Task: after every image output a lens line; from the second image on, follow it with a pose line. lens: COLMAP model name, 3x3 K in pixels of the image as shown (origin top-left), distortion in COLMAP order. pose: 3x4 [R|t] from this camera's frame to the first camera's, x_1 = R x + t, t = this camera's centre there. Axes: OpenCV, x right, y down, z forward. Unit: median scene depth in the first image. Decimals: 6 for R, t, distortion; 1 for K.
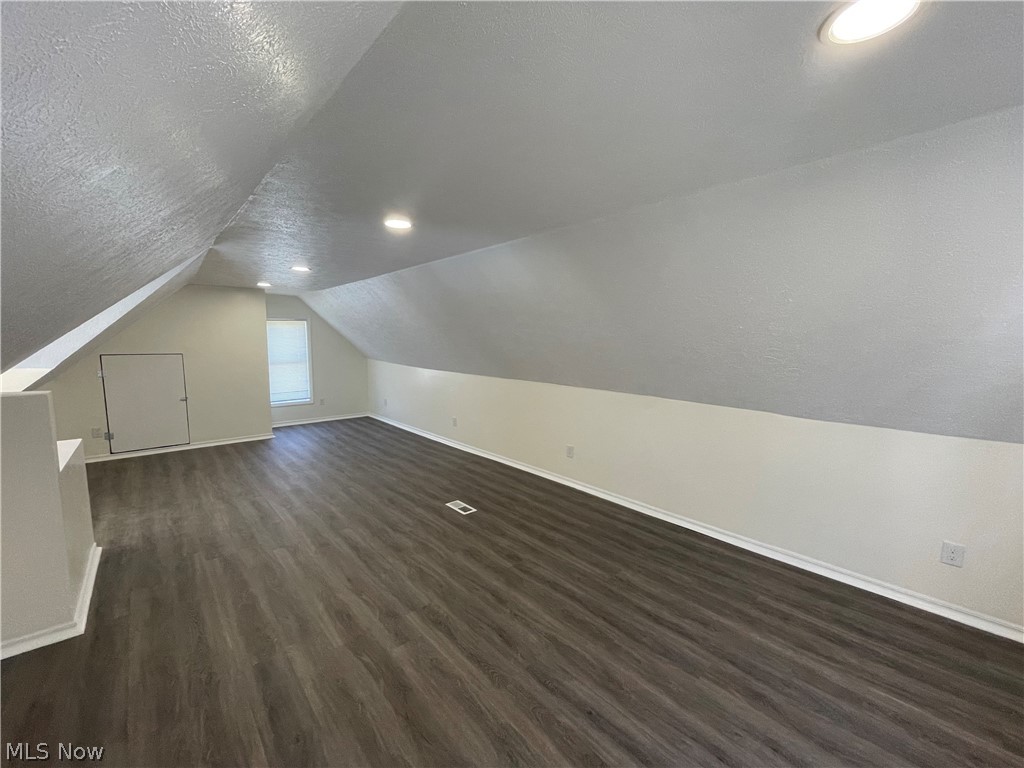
lens RADIAL K [[417.1, 0, 510.2], [0, 417.1, 382.9], [0, 0, 1]] dist [-0.009494, 0.003563]
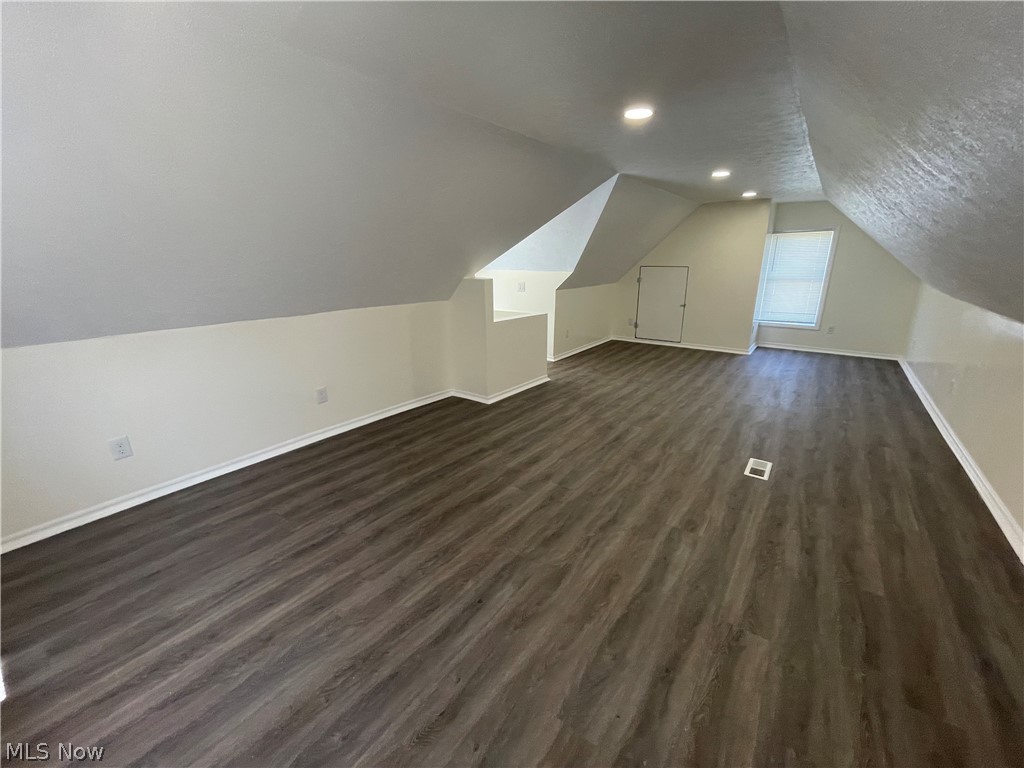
lens RADIAL K [[417.1, 0, 510.2], [0, 417.1, 382.9], [0, 0, 1]] dist [-0.009494, 0.003563]
pose [[0.202791, 0.272119, -0.940653, 0.521614], [-0.097625, 0.961445, 0.257087, -0.011201], [0.974343, 0.039697, 0.221538, 0.403613]]
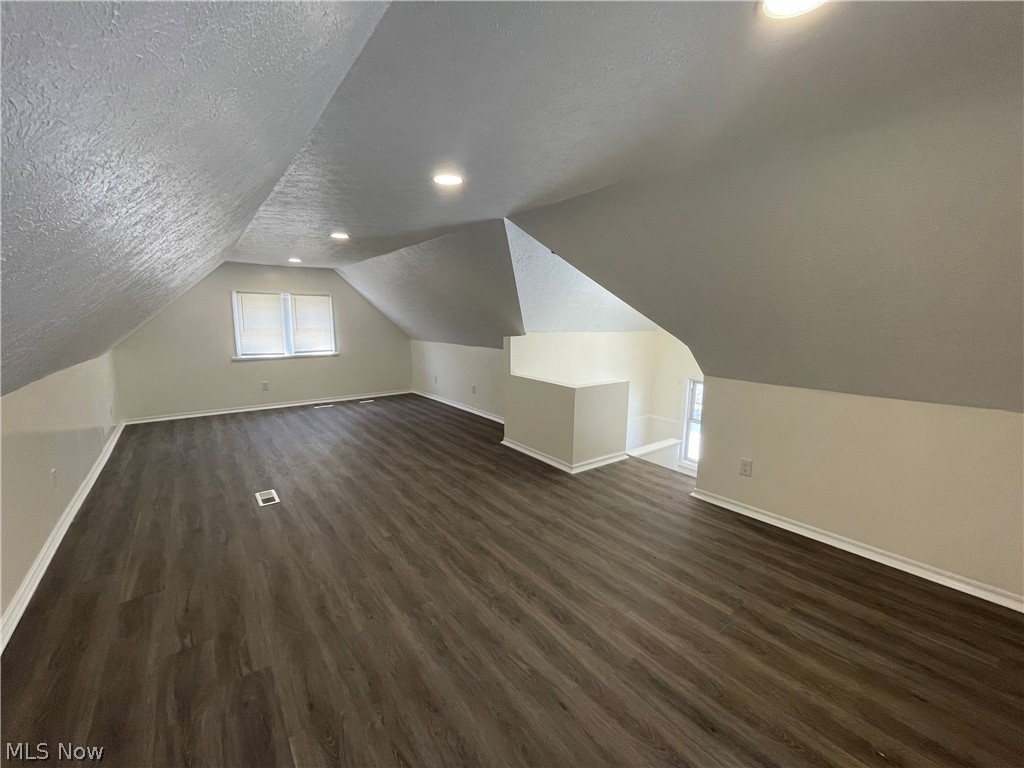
lens RADIAL K [[417.1, 0, 510.2], [0, 417.1, 382.9], [0, 0, 1]] dist [-0.009494, 0.003563]
pose [[-0.997120, -0.023389, 0.072139, -0.764896], [-0.003801, 0.965471, 0.260483, -0.191570], [-0.075741, 0.259458, -0.962780, 1.925724]]
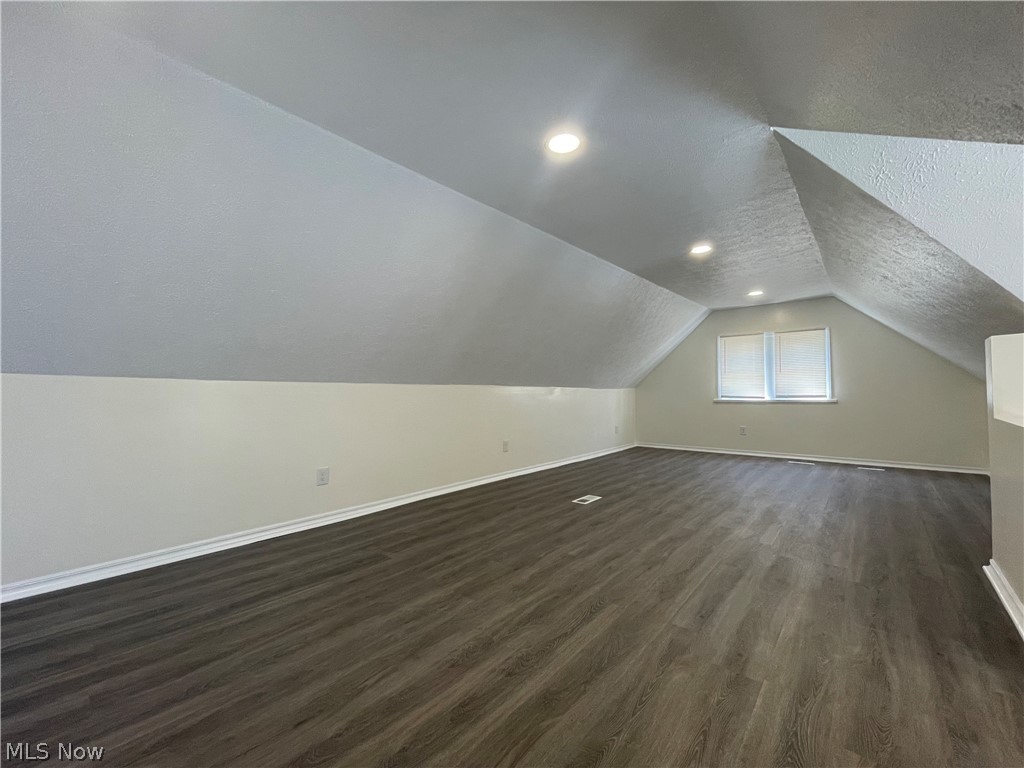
lens RADIAL K [[417.1, 0, 510.2], [0, 417.1, 382.9], [0, 0, 1]] dist [-0.009494, 0.003563]
pose [[-0.129740, 0.015781, 0.991422, -1.188453], [0.112462, 0.993655, -0.001099, 0.002468], [-0.985150, 0.111355, -0.130692, 1.401547]]
